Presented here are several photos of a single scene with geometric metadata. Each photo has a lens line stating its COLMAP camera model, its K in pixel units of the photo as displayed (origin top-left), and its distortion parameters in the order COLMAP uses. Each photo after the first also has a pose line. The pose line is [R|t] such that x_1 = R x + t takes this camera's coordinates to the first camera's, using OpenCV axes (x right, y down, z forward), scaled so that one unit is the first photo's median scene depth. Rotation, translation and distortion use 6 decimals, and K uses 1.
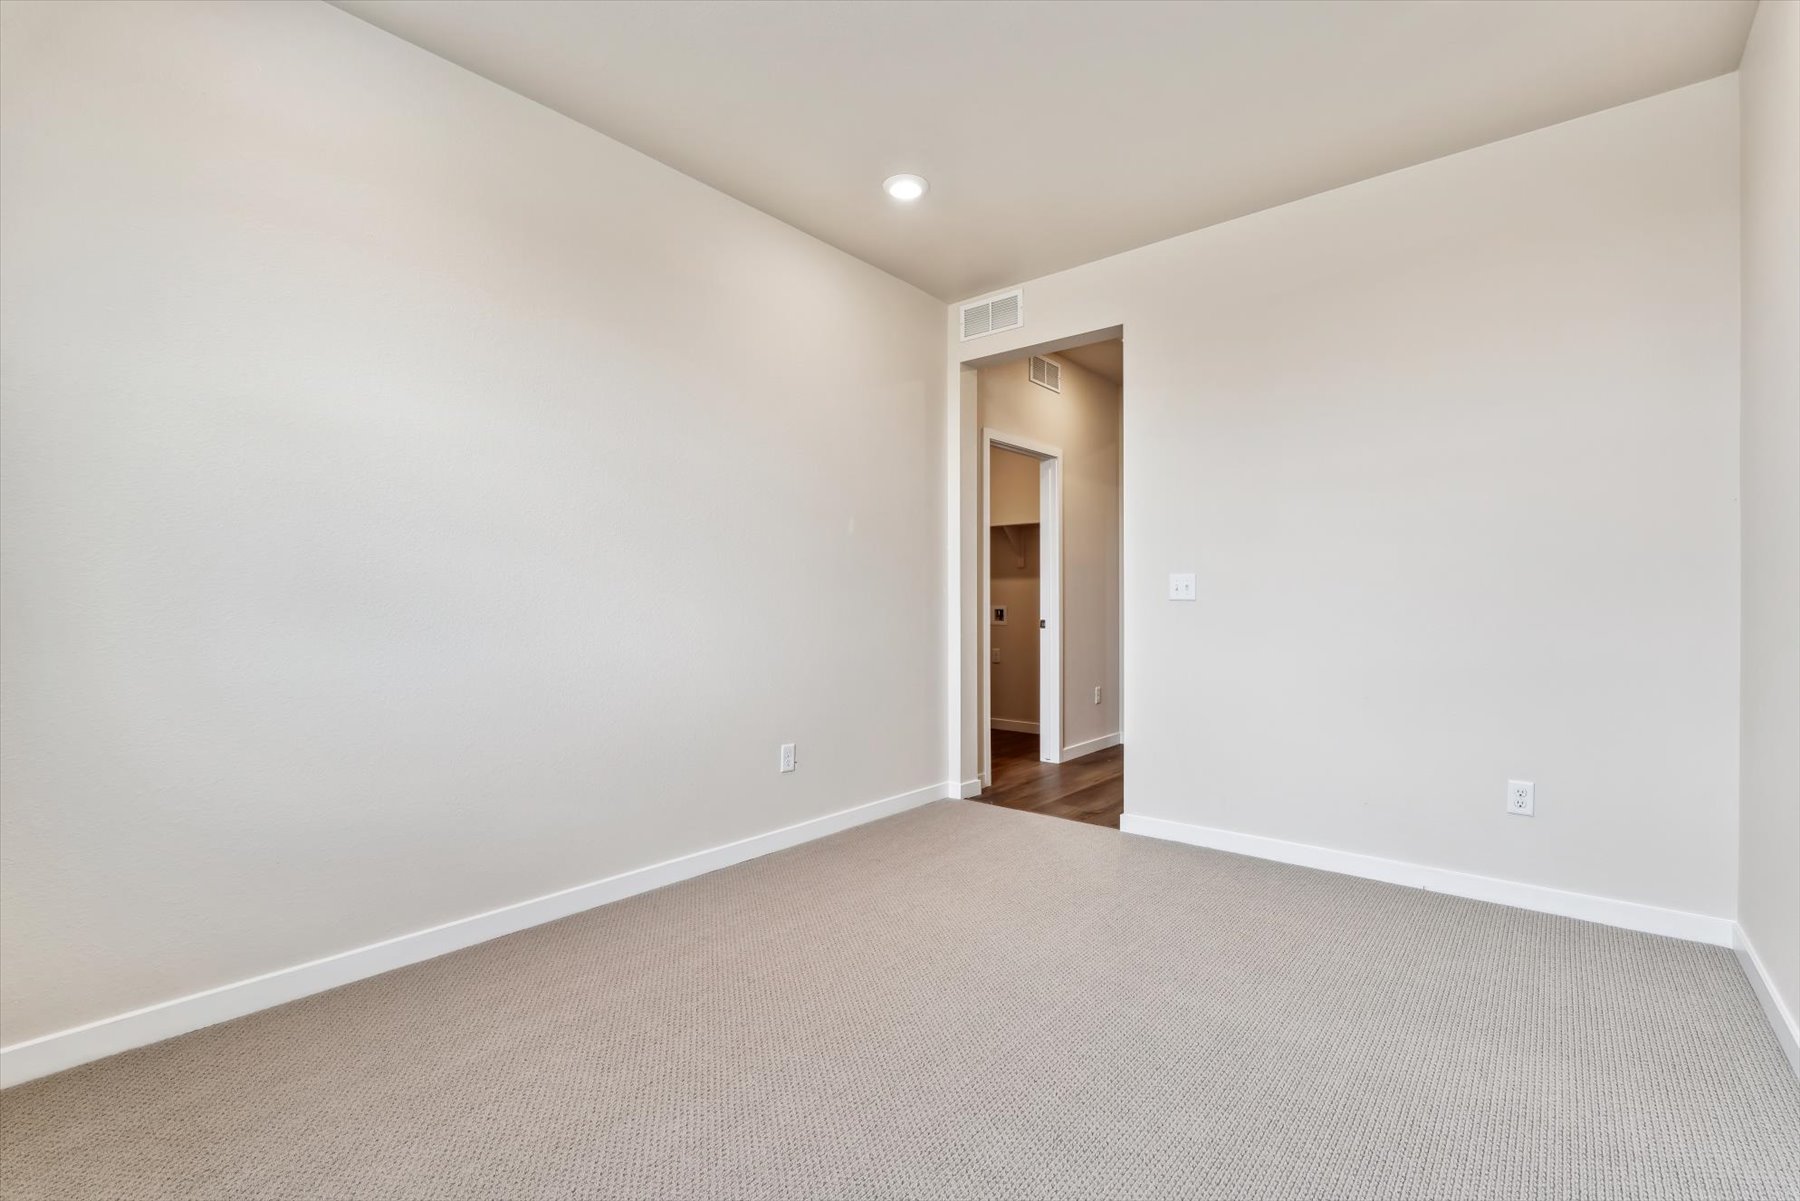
lens RADIAL K [[811.8, 0, 895.6], [0, 811.8, 600.9], [0, 0, 1]] dist [-0.011159, -0.000011]
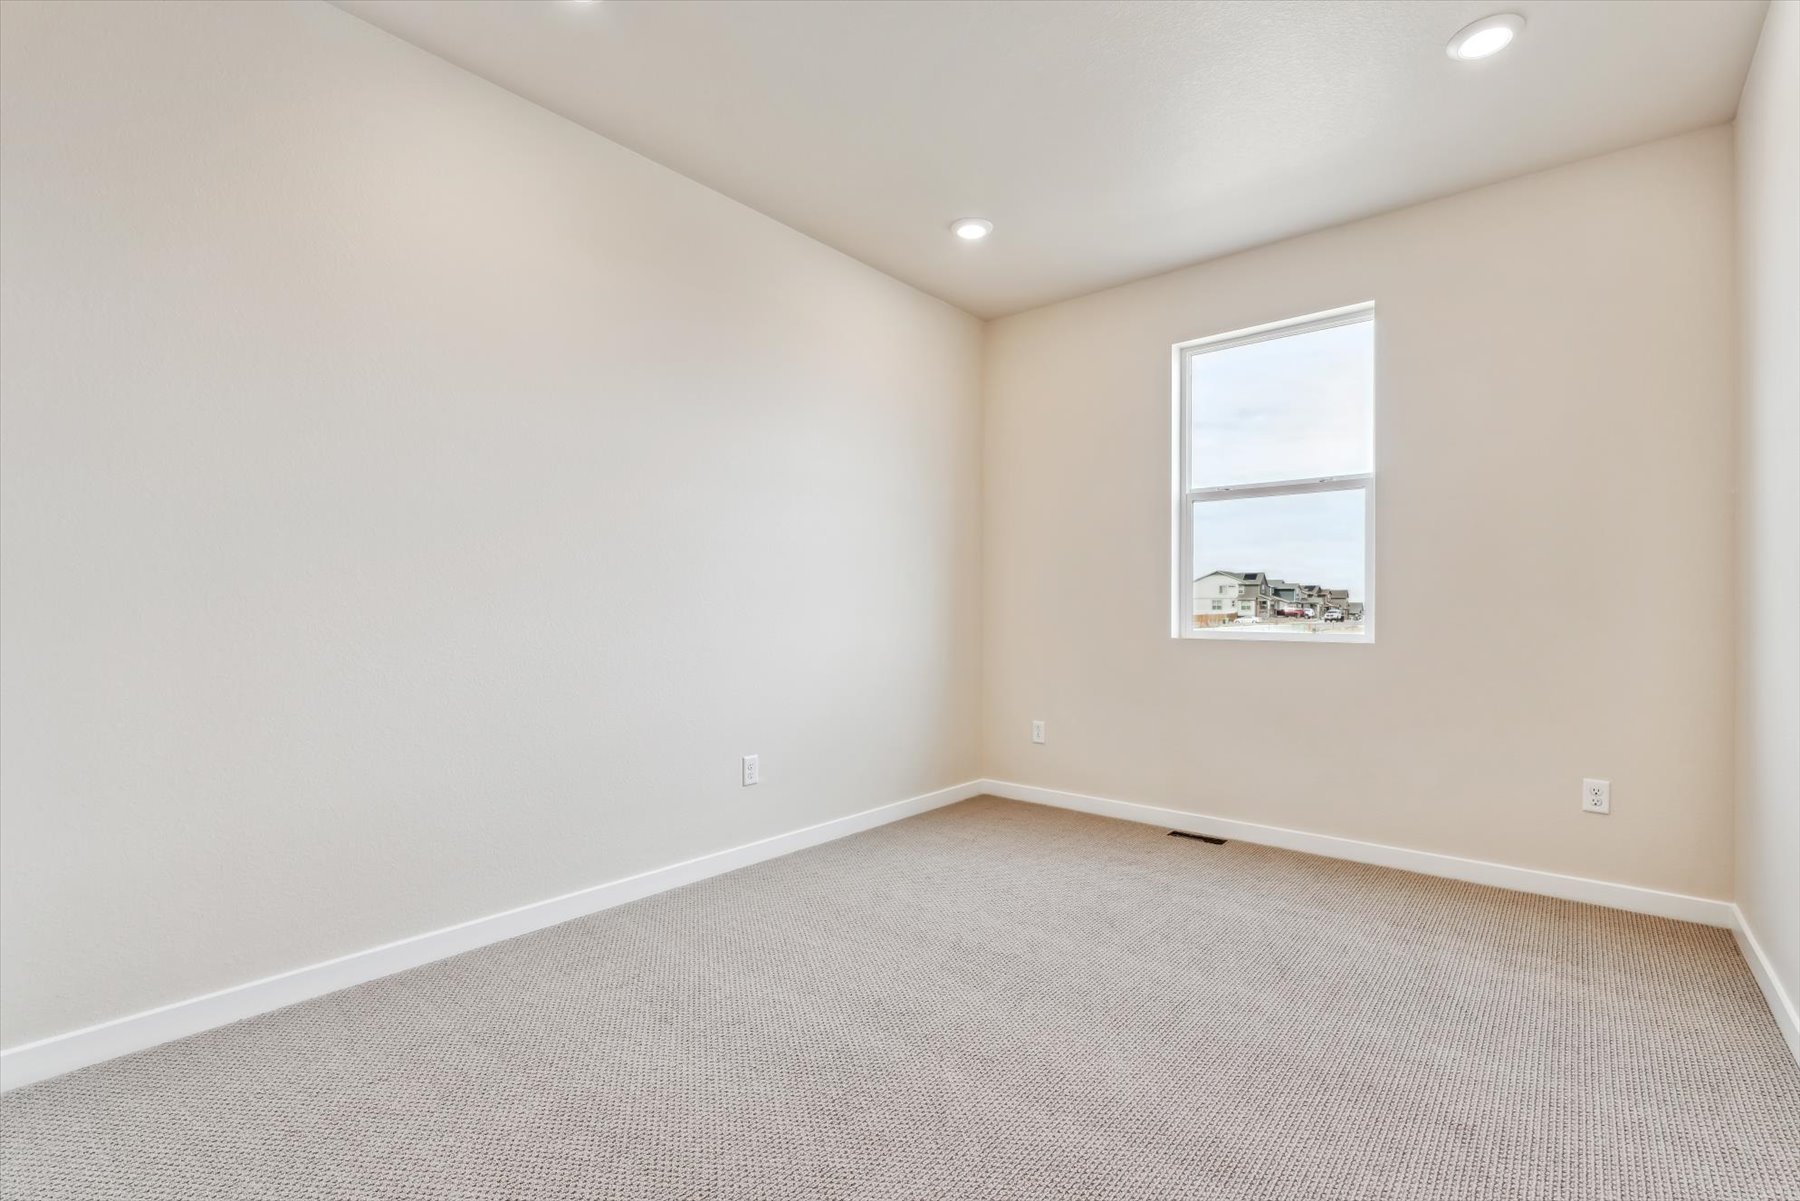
lens RADIAL K [[811.8, 0, 895.6], [0, 811.8, 600.9], [0, 0, 1]] dist [-0.011159, -0.000011]
pose [[0.999981, 0.002268, -0.005764, -0.076046], [-0.002299, 0.999983, -0.005405, -0.000190], [0.005752, 0.005418, 0.999969, -0.090145]]
